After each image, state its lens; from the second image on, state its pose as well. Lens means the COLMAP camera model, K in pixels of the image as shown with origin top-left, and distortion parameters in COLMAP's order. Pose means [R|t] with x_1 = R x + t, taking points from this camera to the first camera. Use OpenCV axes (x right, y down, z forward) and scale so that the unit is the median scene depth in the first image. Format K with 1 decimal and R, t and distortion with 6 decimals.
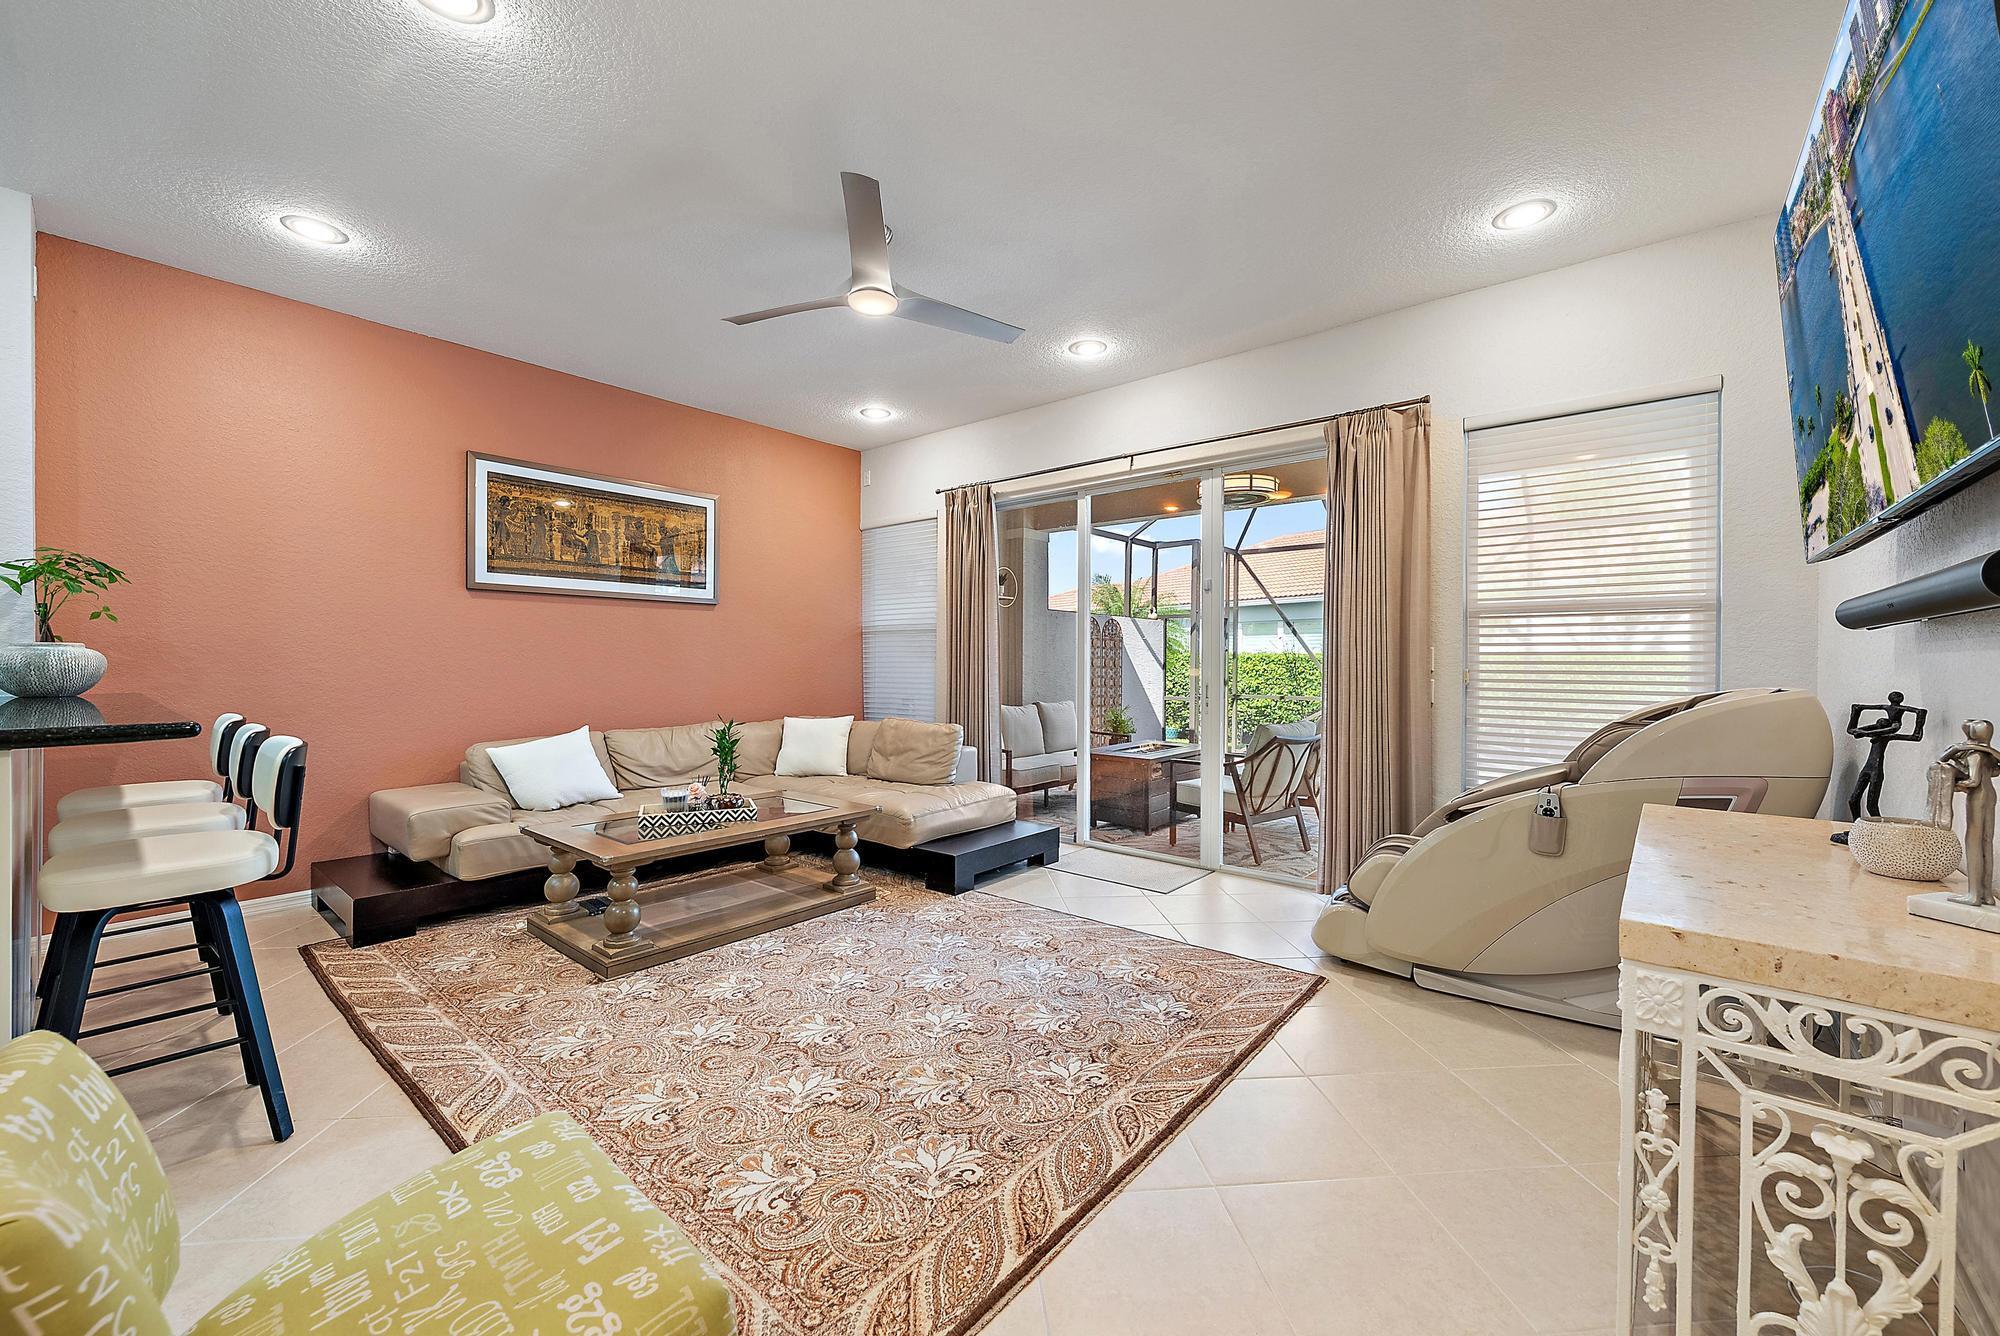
lens RADIAL K [[781.0, 0, 1010.5], [0, 781.0, 654.0], [0, 0, 1]] dist [-0.005413, 0.000947]
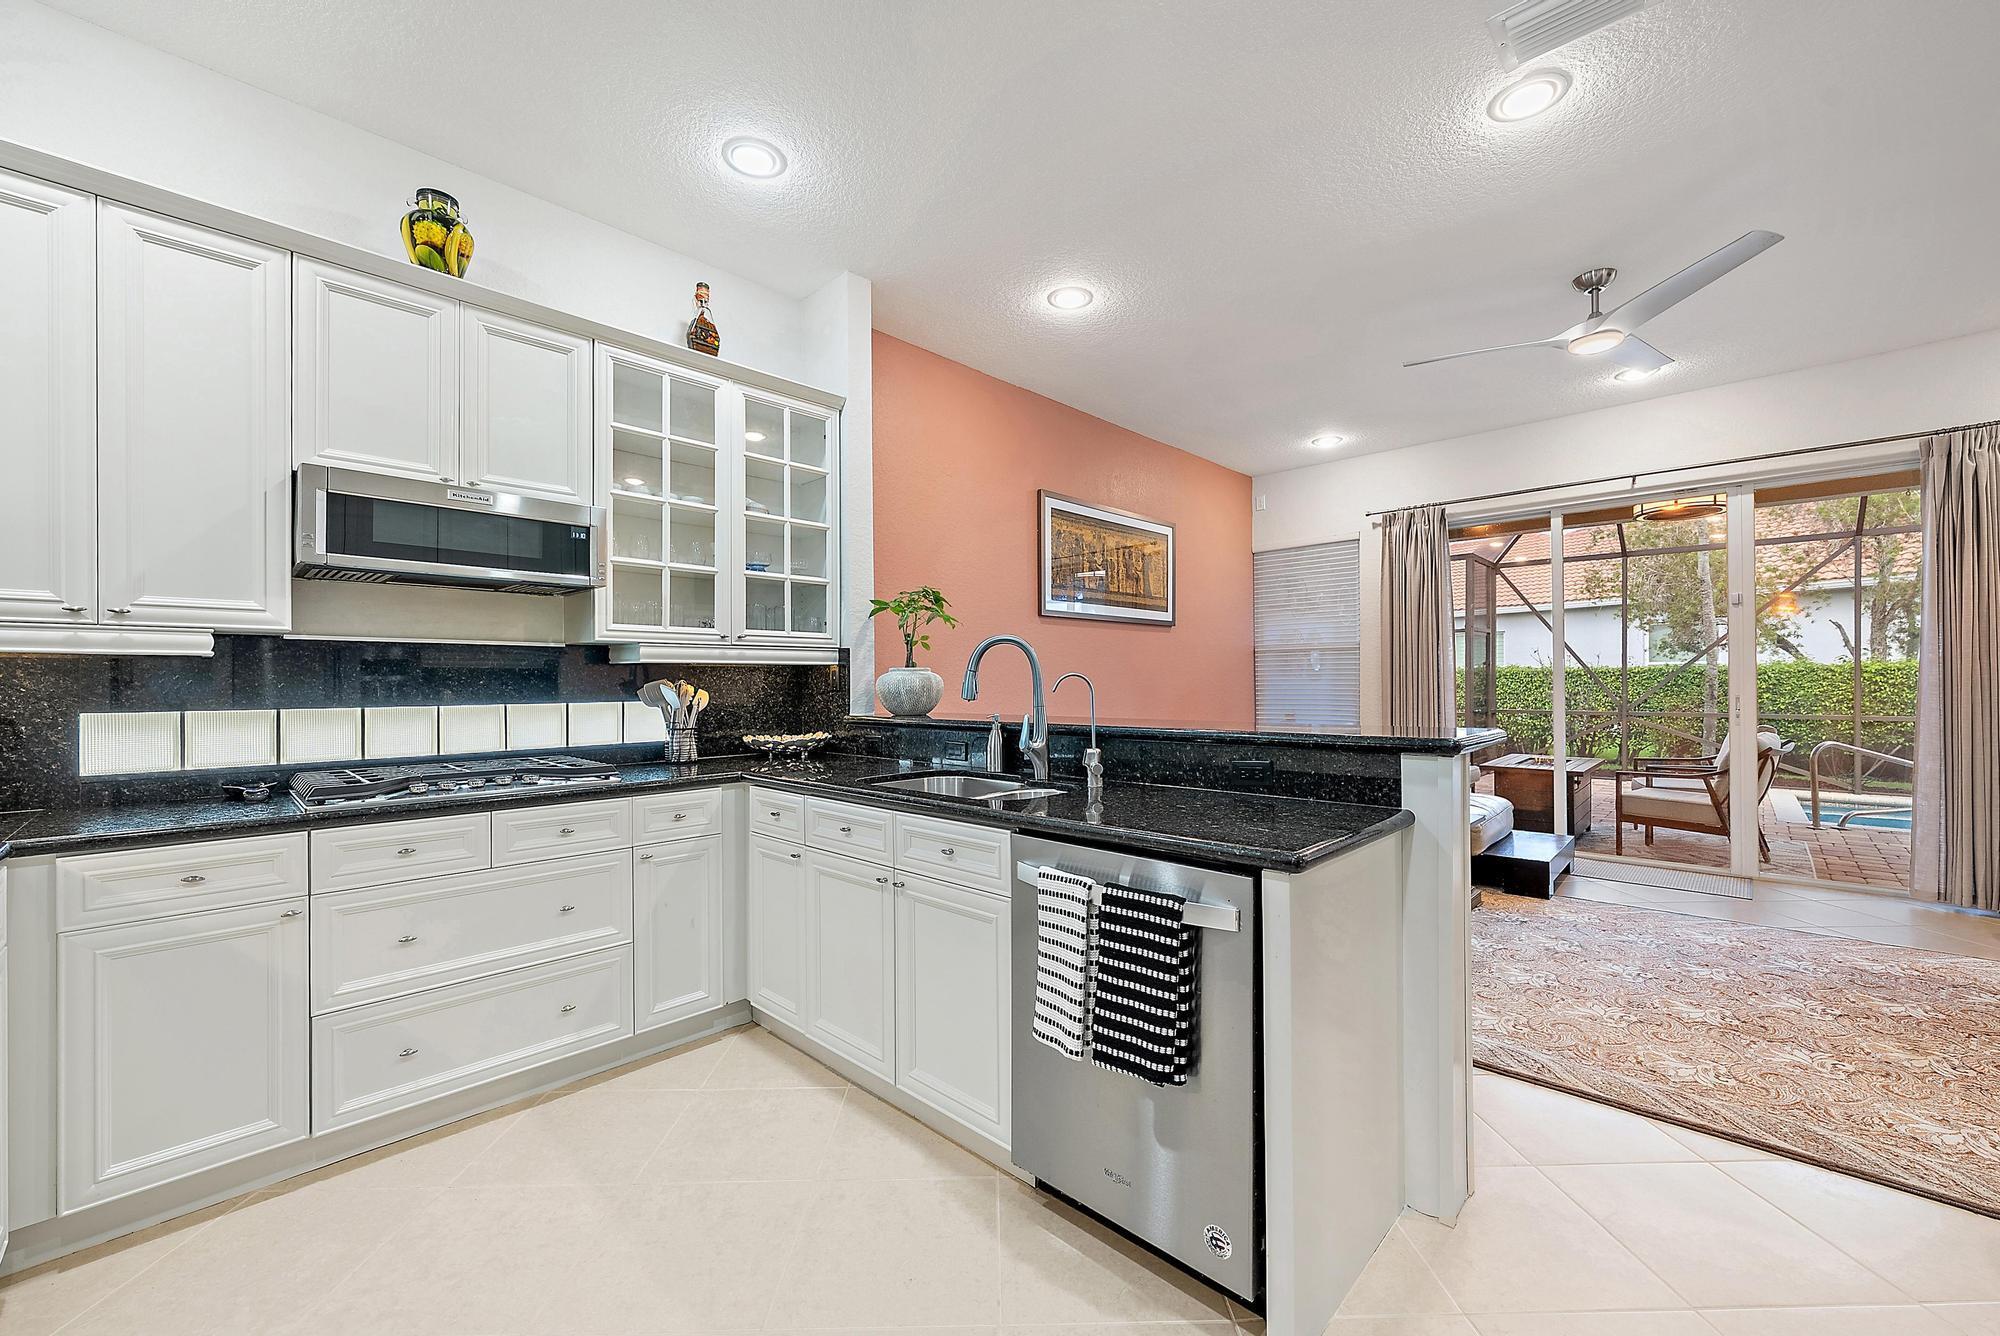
lens RADIAL K [[781.0, 0, 1006.4], [0, 781.0, 678.5], [0, 0, 1]] dist [-0.005413, 0.000947]
pose [[0.997120, -0.011512, -0.074959, -0.650601], [0.012198, 0.999888, 0.008699, -0.005787], [0.074851, -0.009588, 0.997149, -0.092771]]
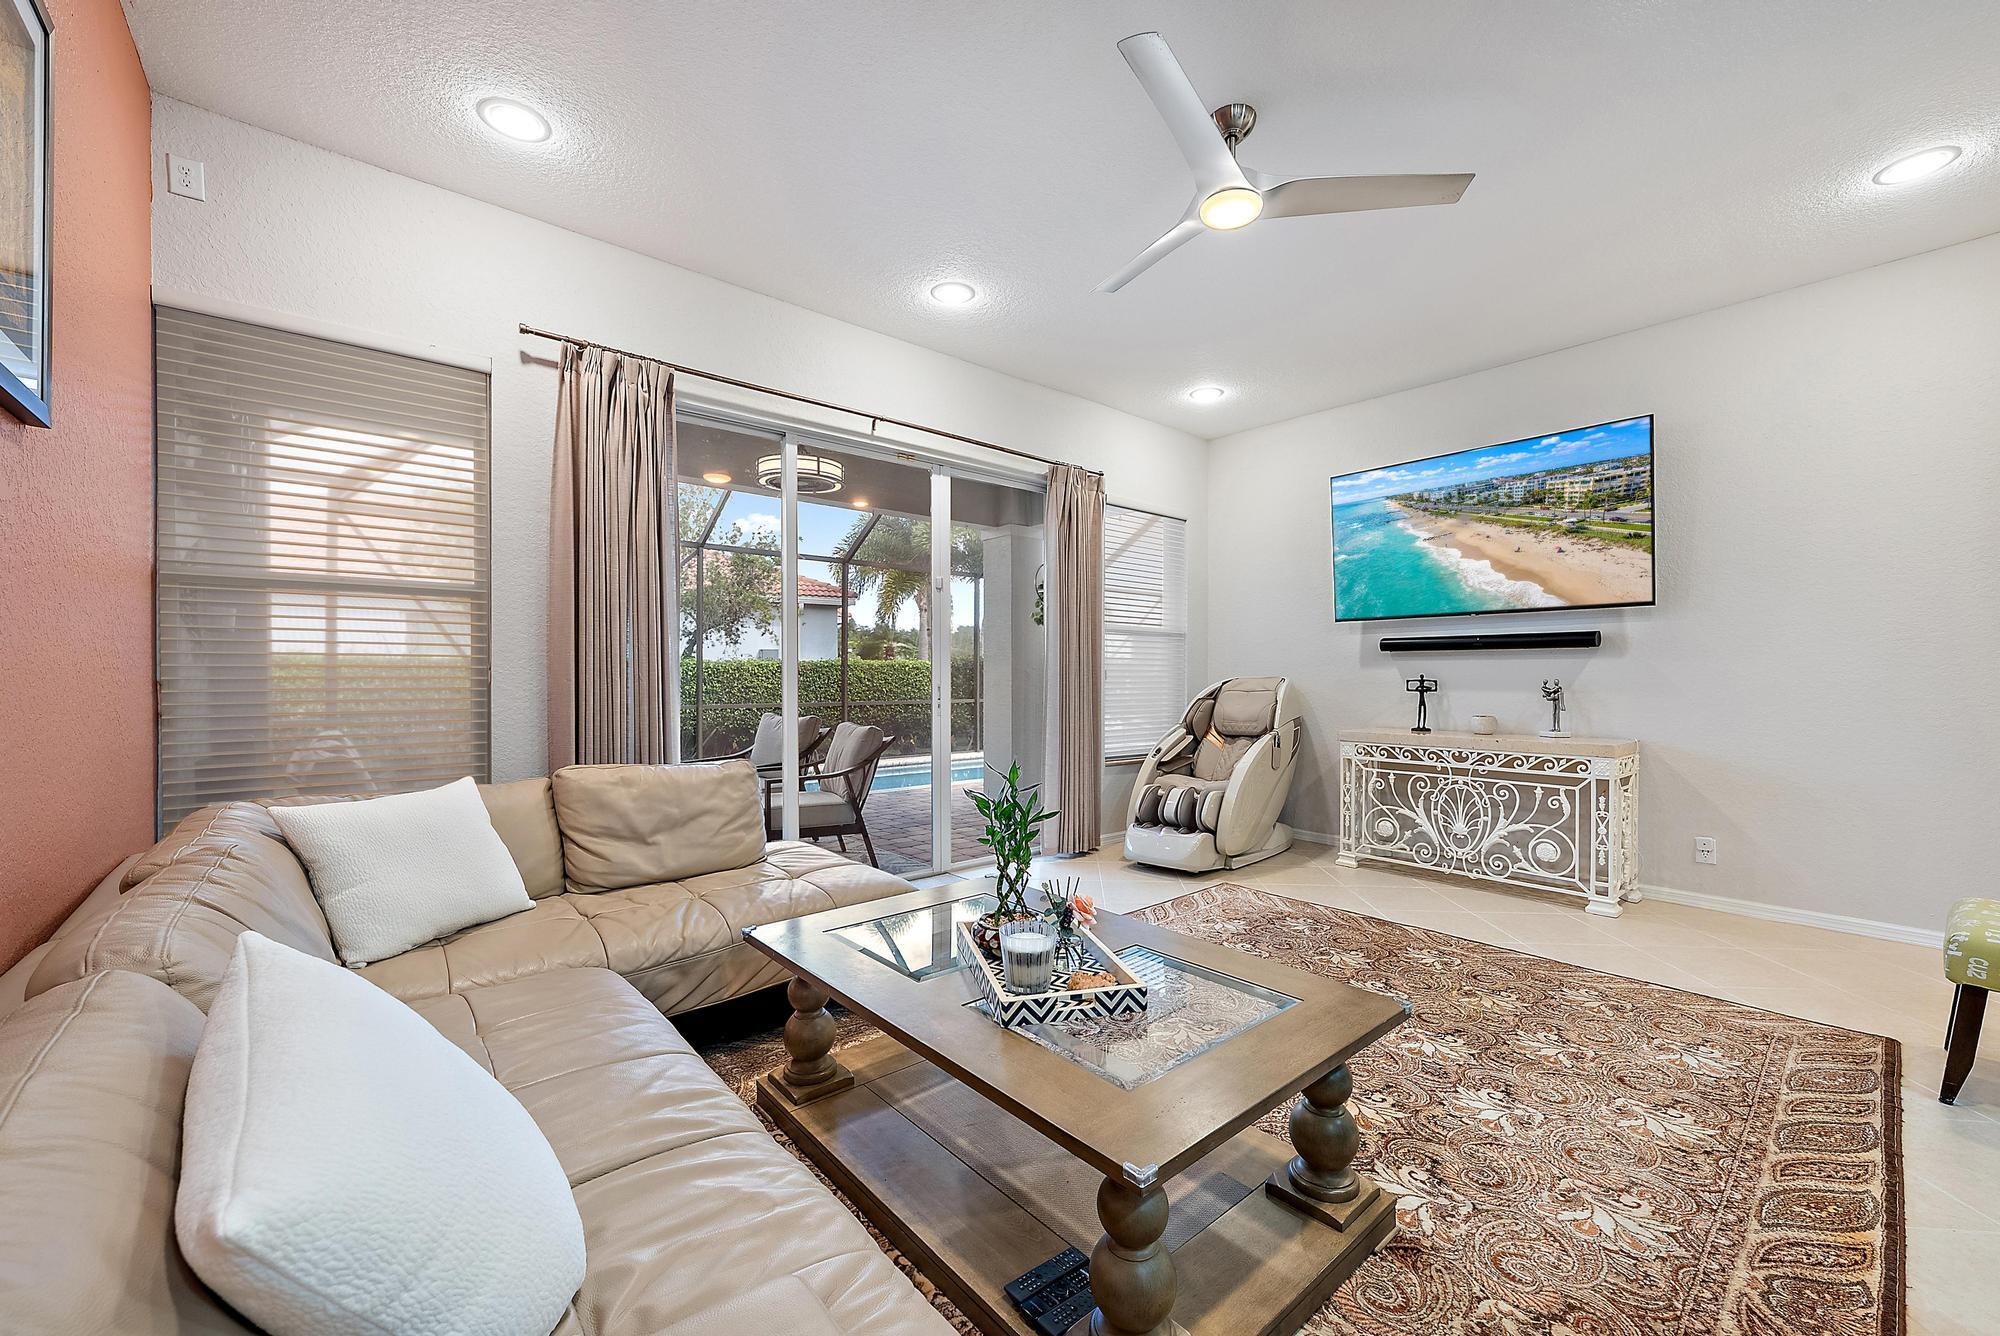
lens RADIAL K [[781.0, 0, 1004.0], [0, 781.0, 684.5], [0, 0, 1]] dist [-0.005413, 0.000947]
pose [[0.172991, -0.015505, 0.984801, -0.722671], [-0.011111, 0.999782, 0.017693, 0.019999], [-0.984861, -0.014002, 0.172781, 0.777604]]
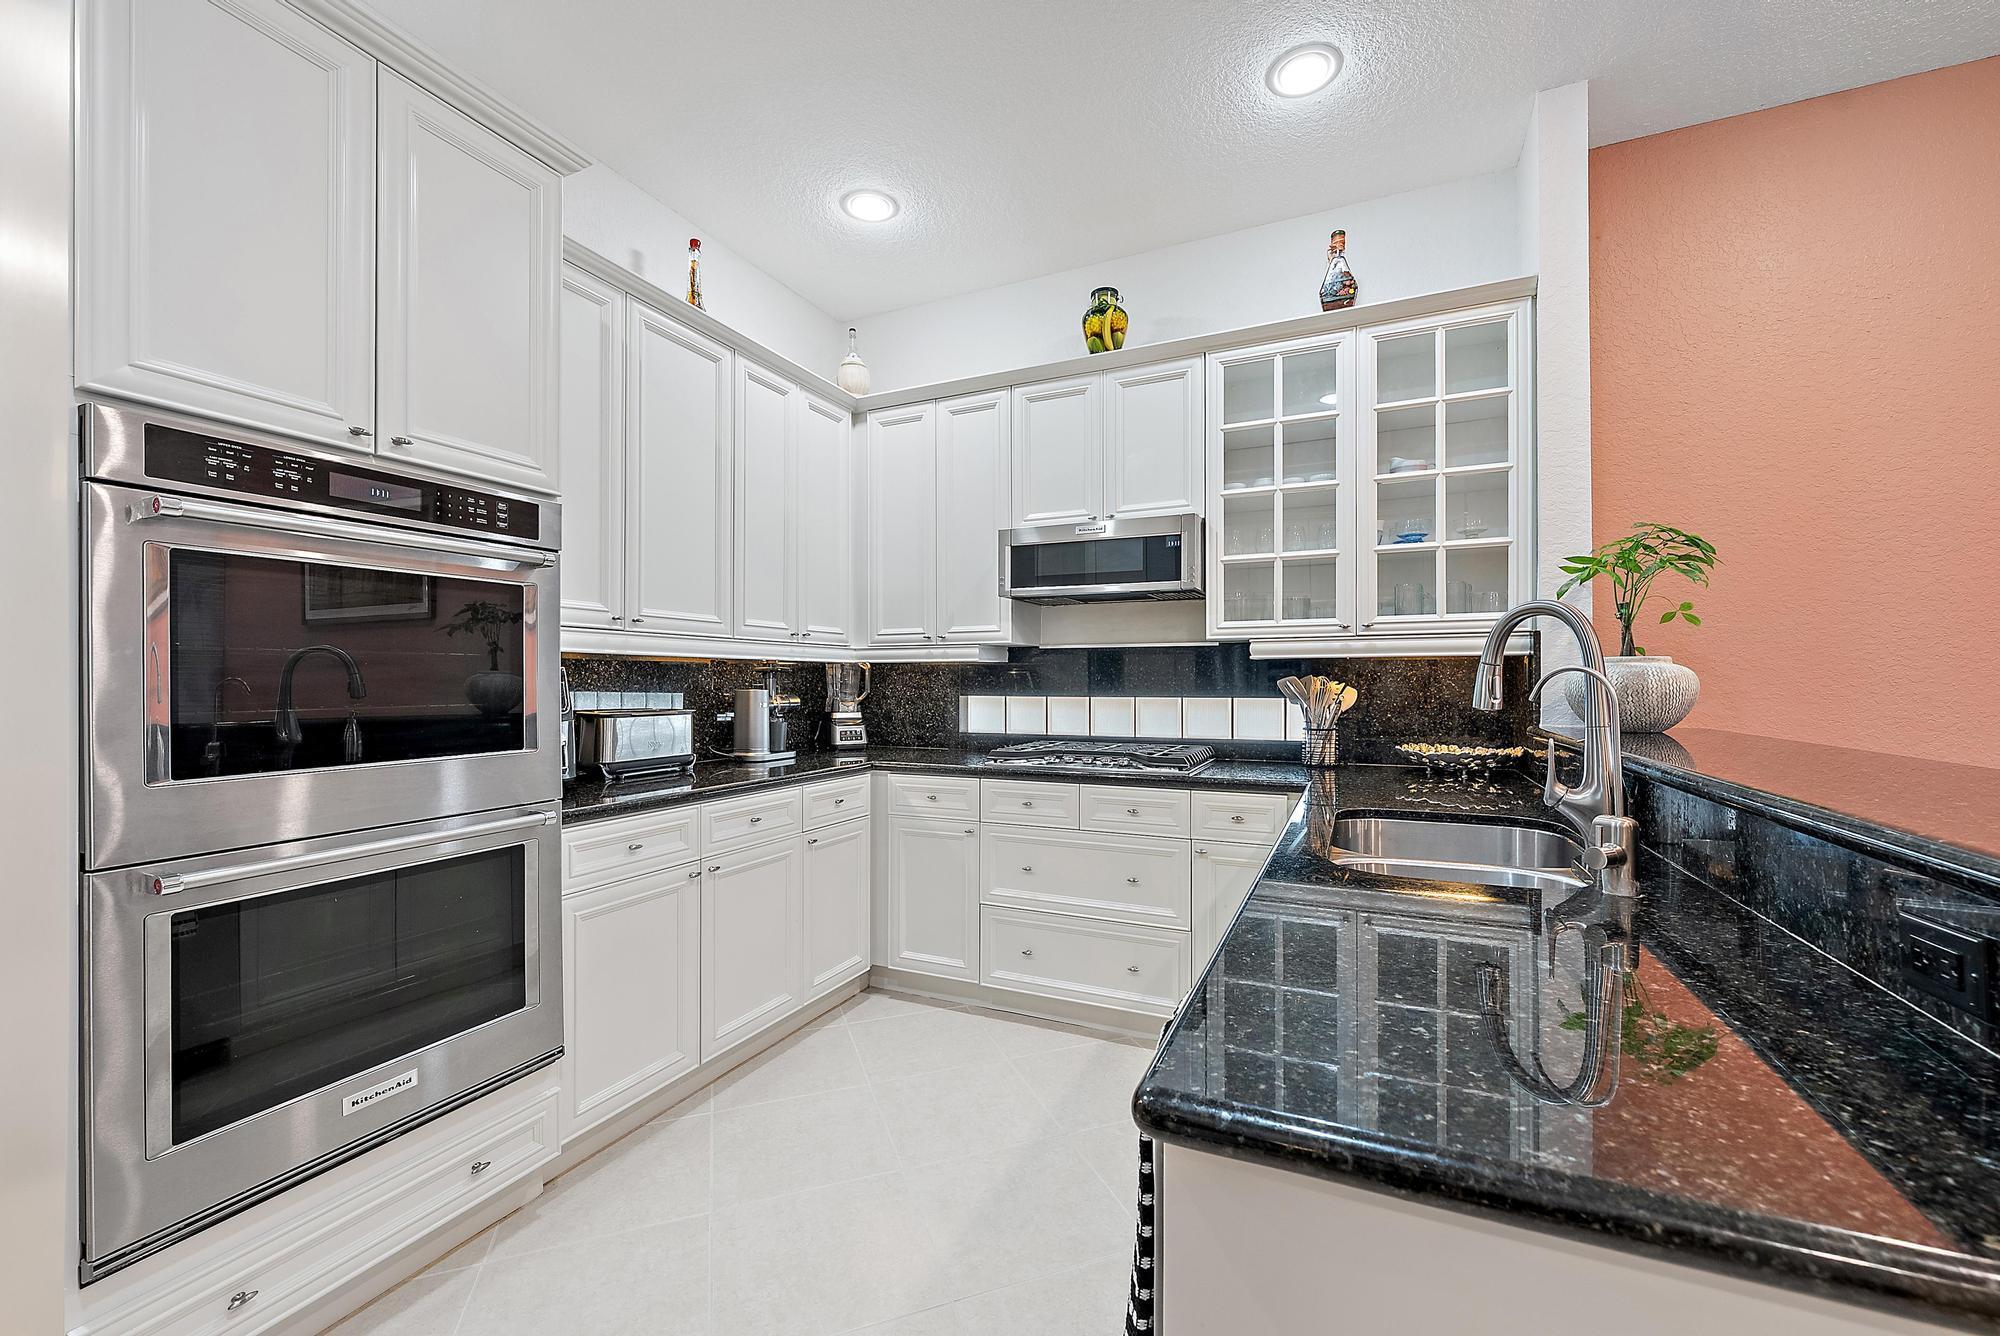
lens RADIAL K [[781.0, 0, 1007.8], [0, 781.0, 679.4], [0, 0, 1]] dist [-0.005413, 0.000947]
pose [[0.263090, -0.006991, -0.964746, -0.444042], [0.016485, 0.999860, -0.002750, -0.001913], [0.964631, -0.015180, 0.263168, 0.158413]]
